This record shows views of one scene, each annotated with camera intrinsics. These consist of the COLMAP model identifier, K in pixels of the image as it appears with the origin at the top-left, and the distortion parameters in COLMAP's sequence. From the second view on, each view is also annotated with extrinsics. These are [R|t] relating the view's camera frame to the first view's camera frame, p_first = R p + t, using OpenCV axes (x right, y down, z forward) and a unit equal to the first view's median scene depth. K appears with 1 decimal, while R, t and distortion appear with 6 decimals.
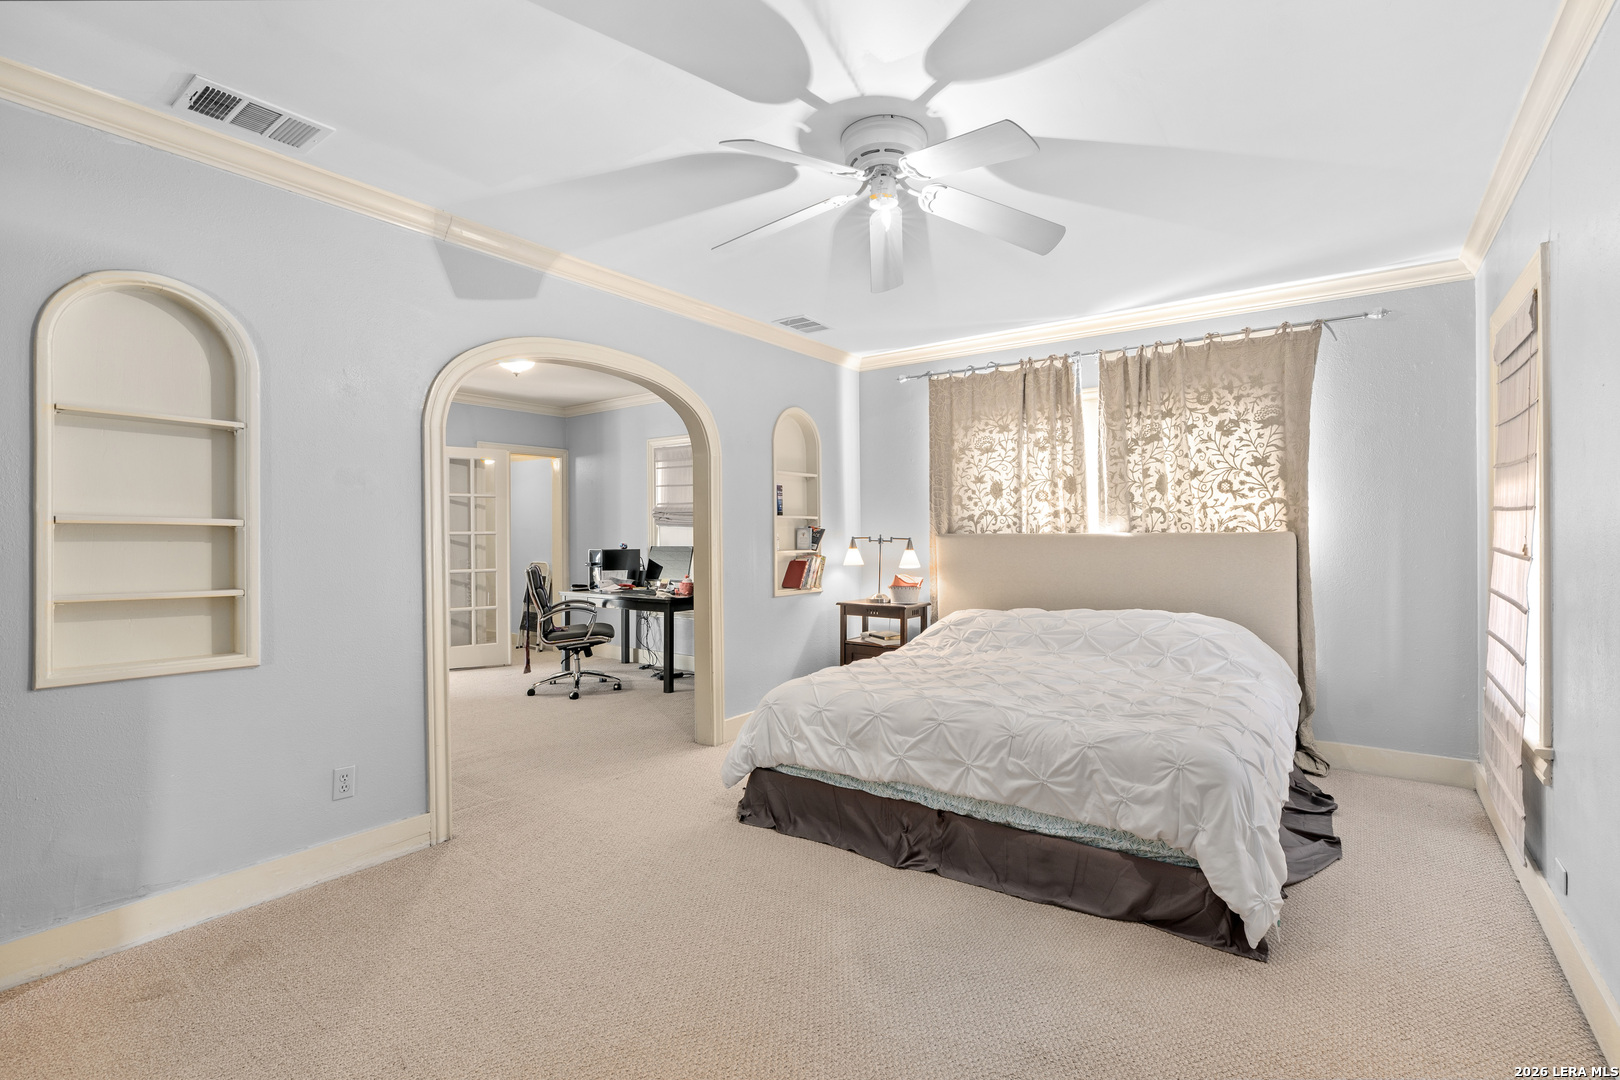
lens RADIAL K [[732.3, 0, 812.1], [0, 732.3, 540.7], [0, 0, 1]] dist [-0.013925, 0.002572]
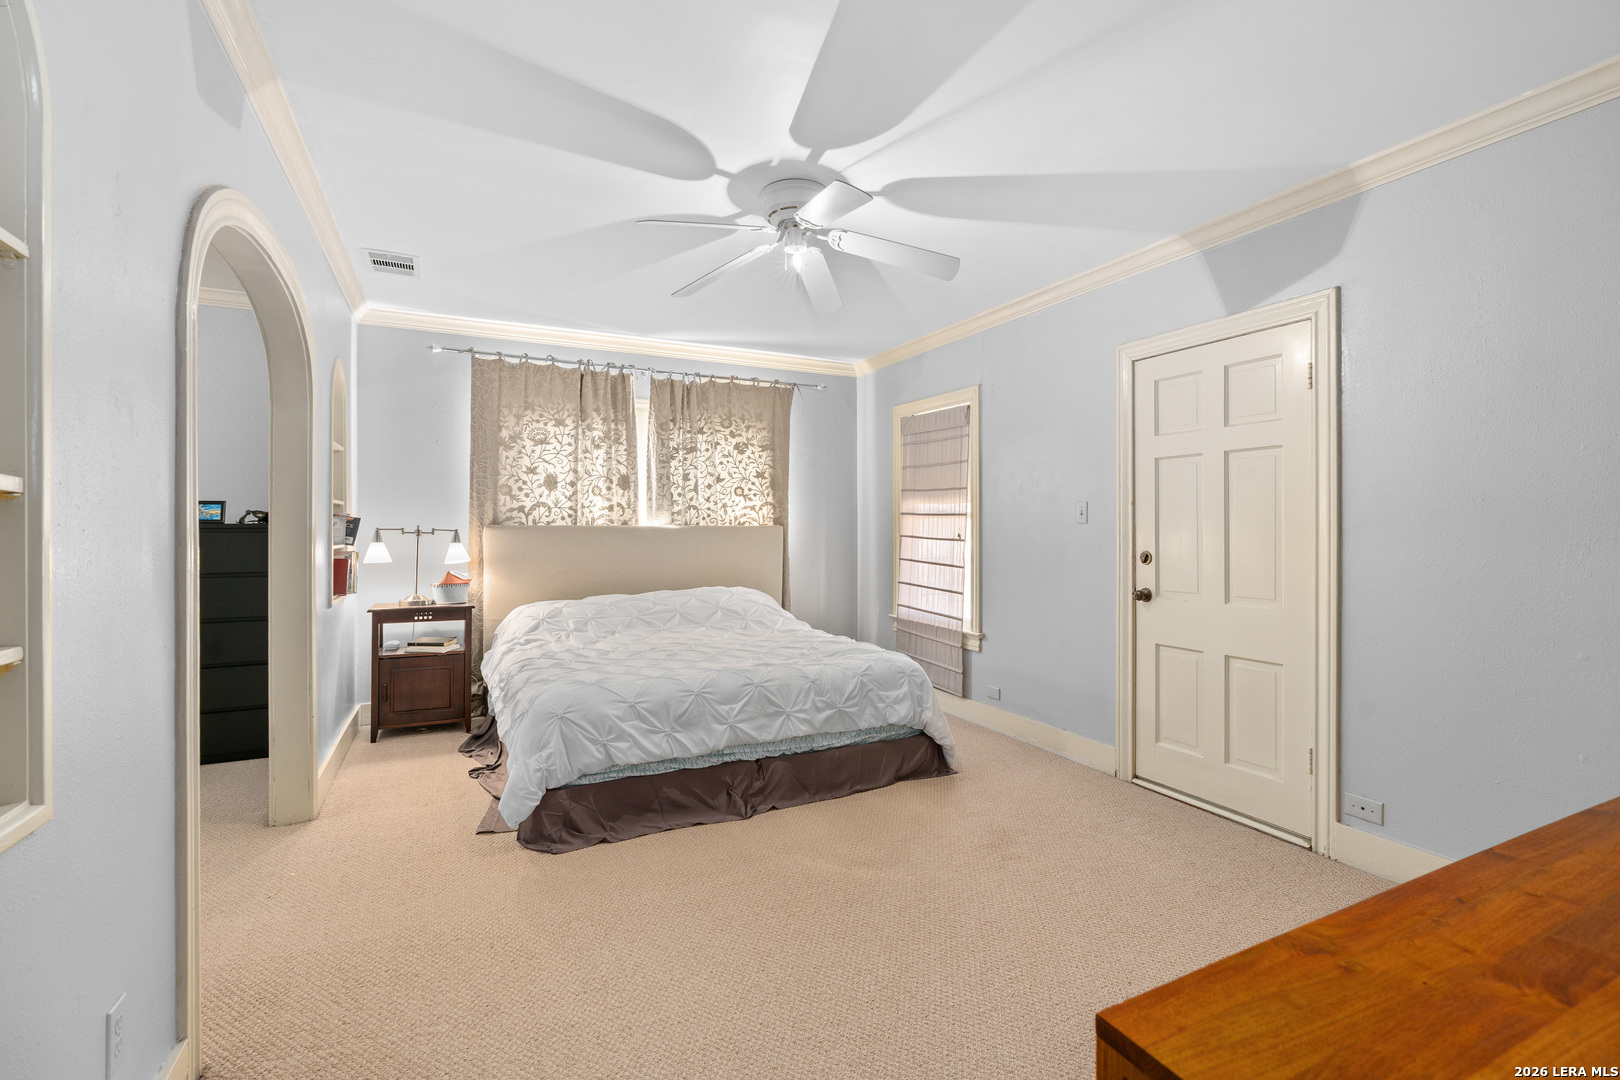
lens RADIAL K [[732.3, 0, 812.7], [0, 732.3, 529.5], [0, 0, 1]] dist [-0.013925, 0.002572]
pose [[0.475093, 0.001742, 0.879934, -0.533095], [0.002374, 0.999992, -0.003261, 0.000301], [-0.879932, 0.003639, 0.475085, 0.230478]]
